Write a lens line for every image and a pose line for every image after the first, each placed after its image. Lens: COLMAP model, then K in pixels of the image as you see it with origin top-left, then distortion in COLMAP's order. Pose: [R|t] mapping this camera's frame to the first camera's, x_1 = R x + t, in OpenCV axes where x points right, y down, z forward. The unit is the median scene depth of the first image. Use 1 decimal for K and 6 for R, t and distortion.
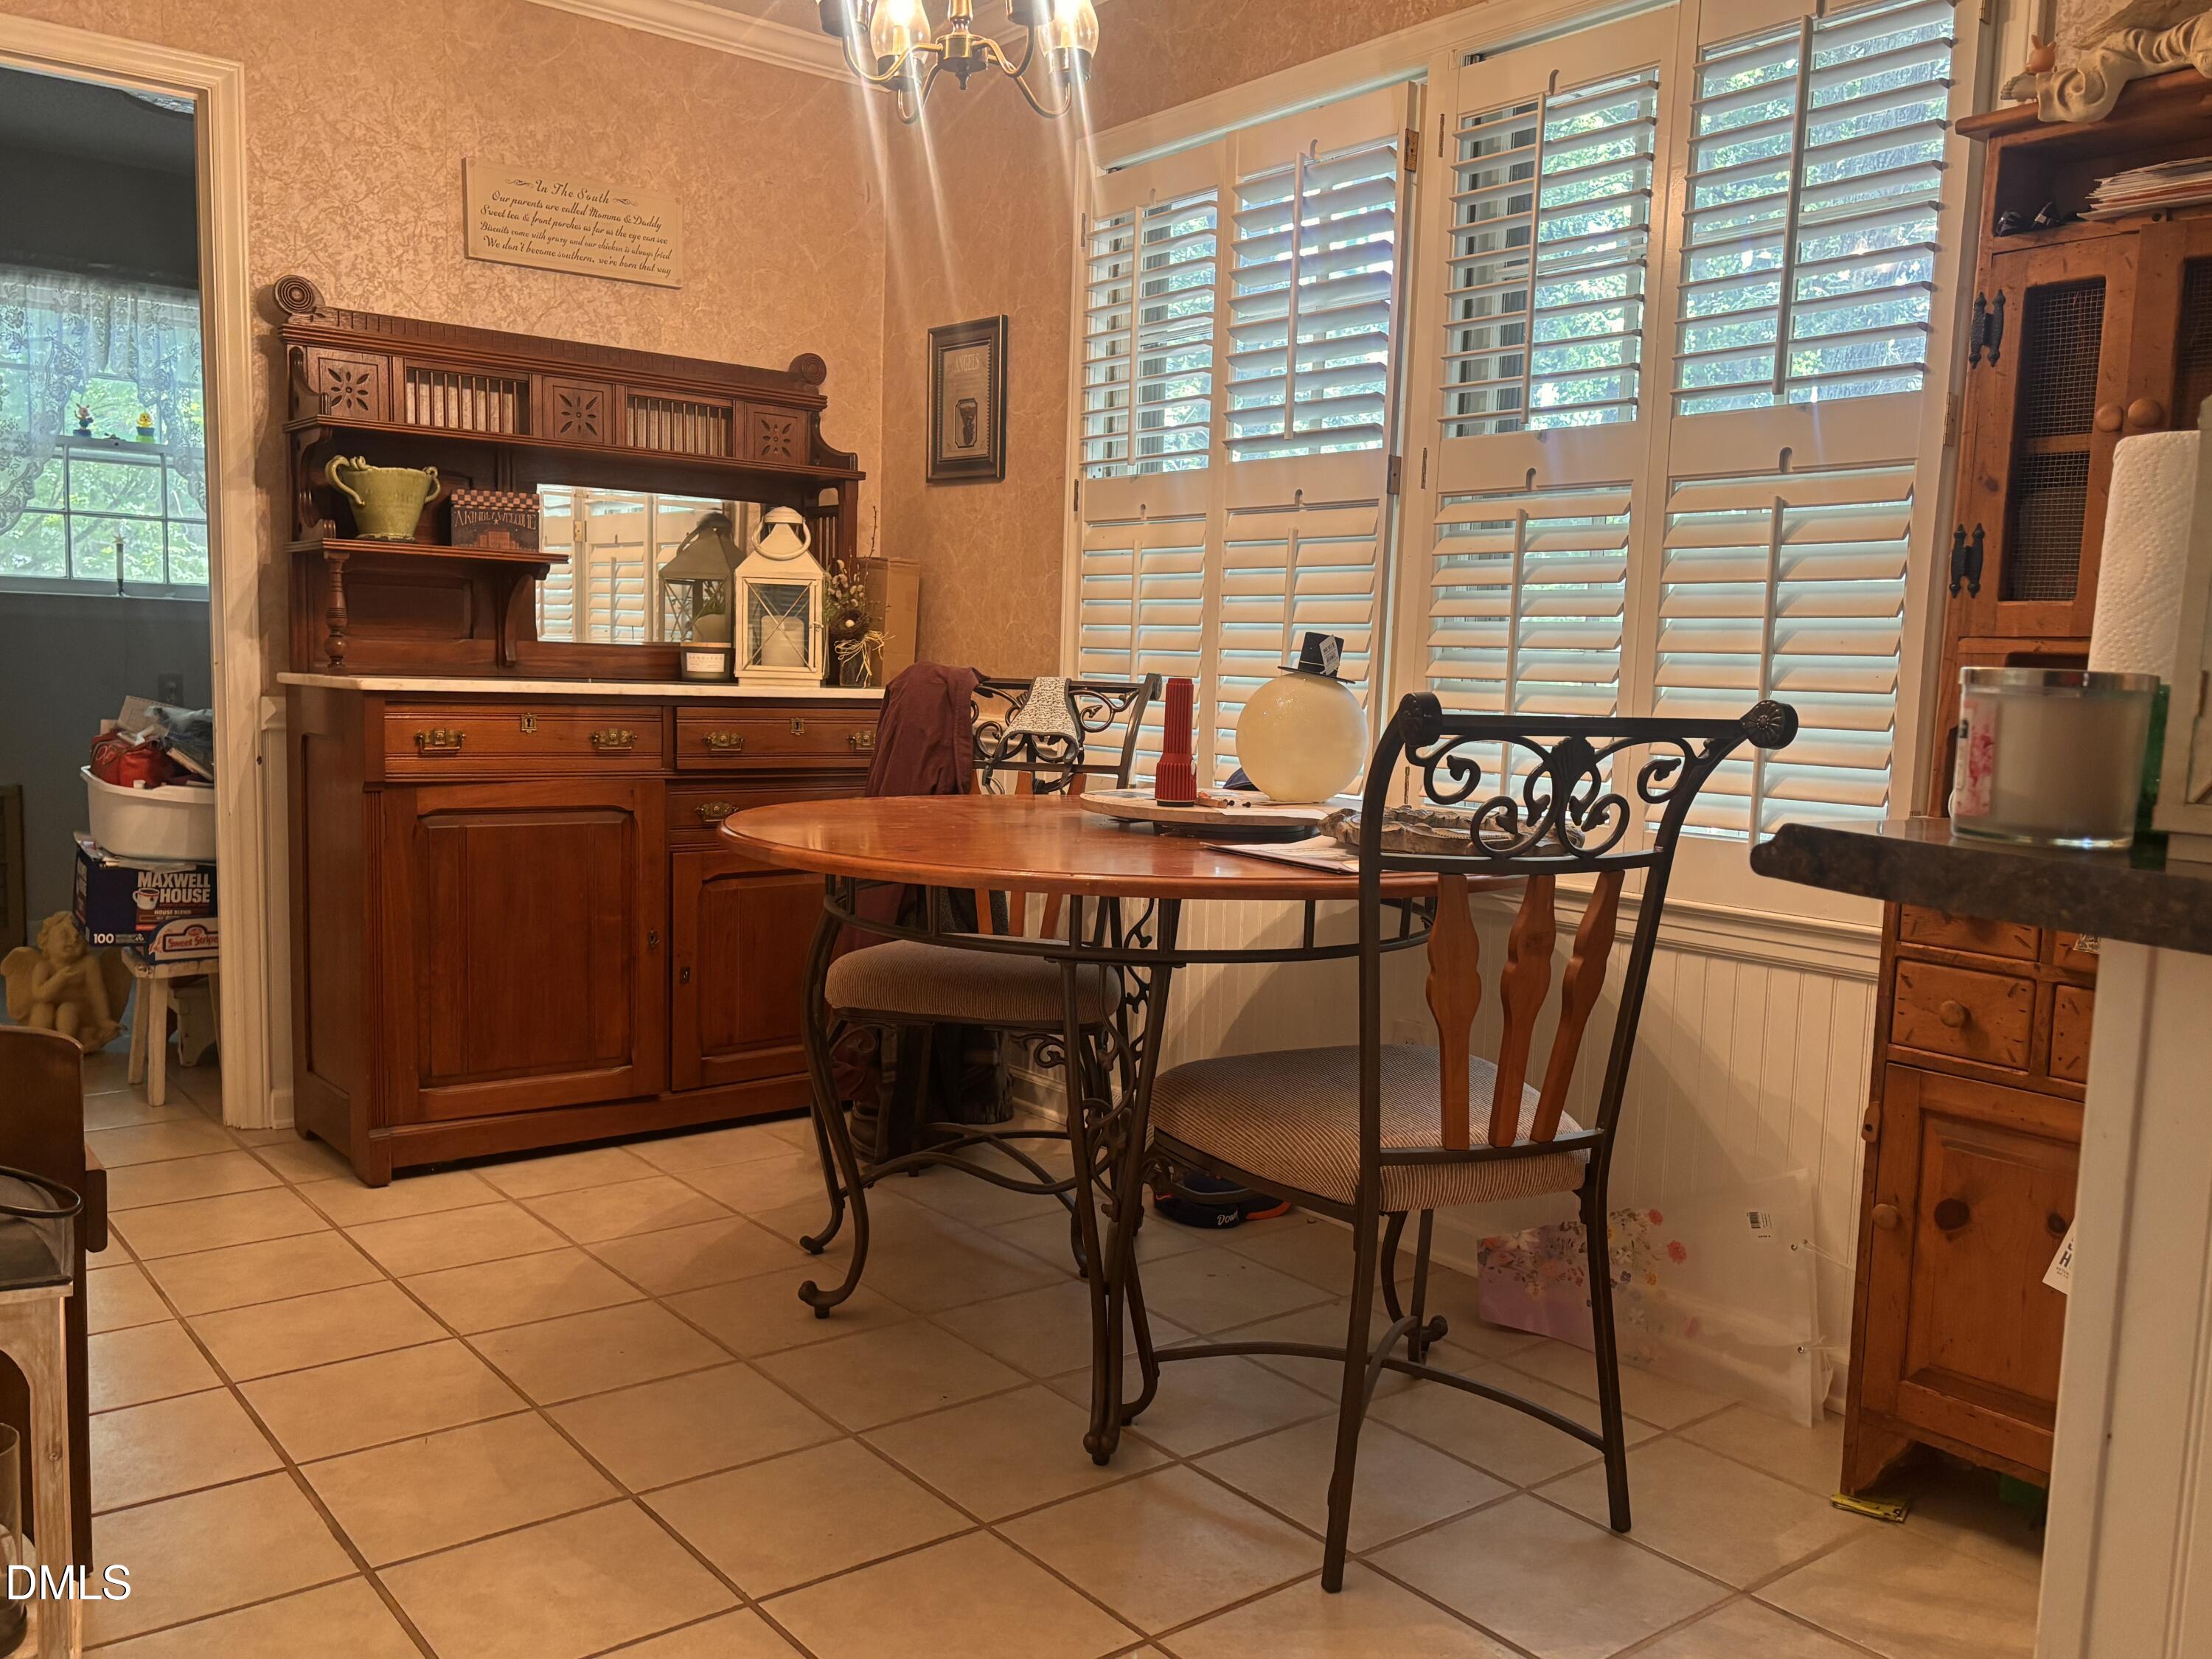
lens RADIAL K [[1823.1, 0, 1100.6], [0, 1823.1, 838.5], [0, 0, 1]] dist [0.048714, -0.005909]
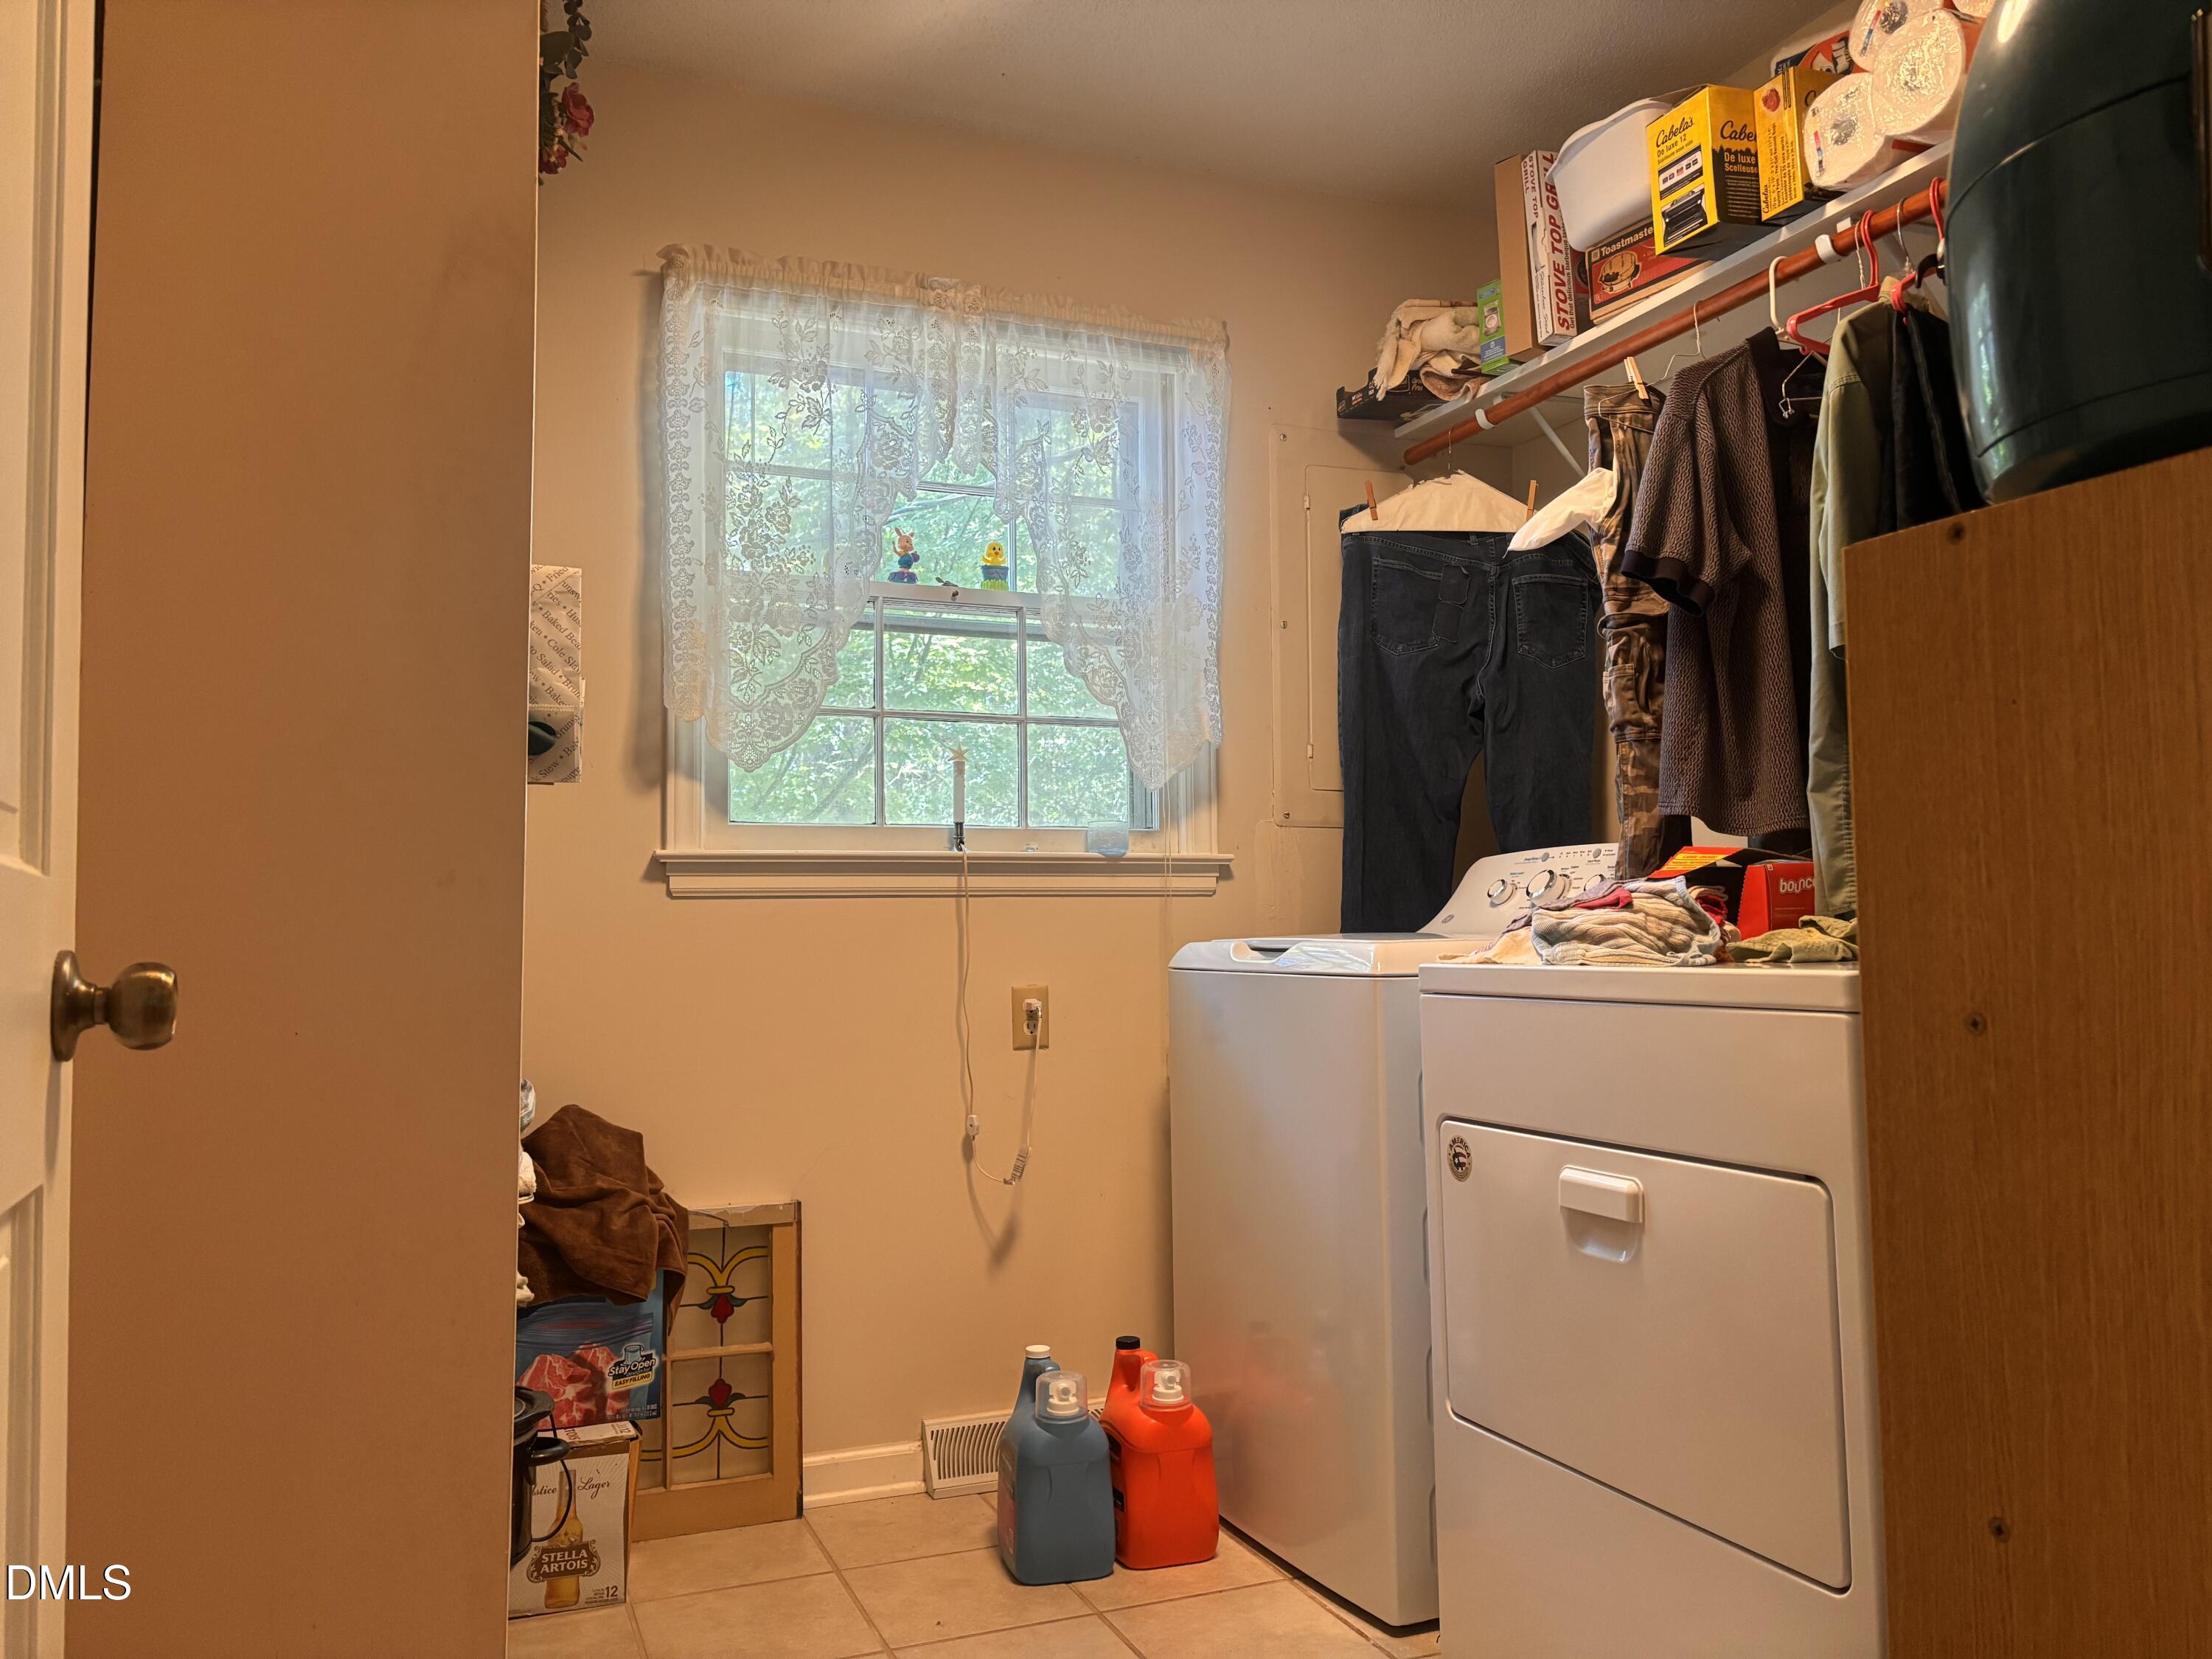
lens RADIAL K [[1665.2, 0, 1107.4], [0, 1665.2, 828.4], [0, 0, 1]] dist [0.036287, -0.018539]
pose [[0.952118, -0.061993, -0.299380, -0.336506], [0.014753, 0.987402, -0.157542, -0.058417], [0.305375, 0.145582, 0.941038, 0.538172]]
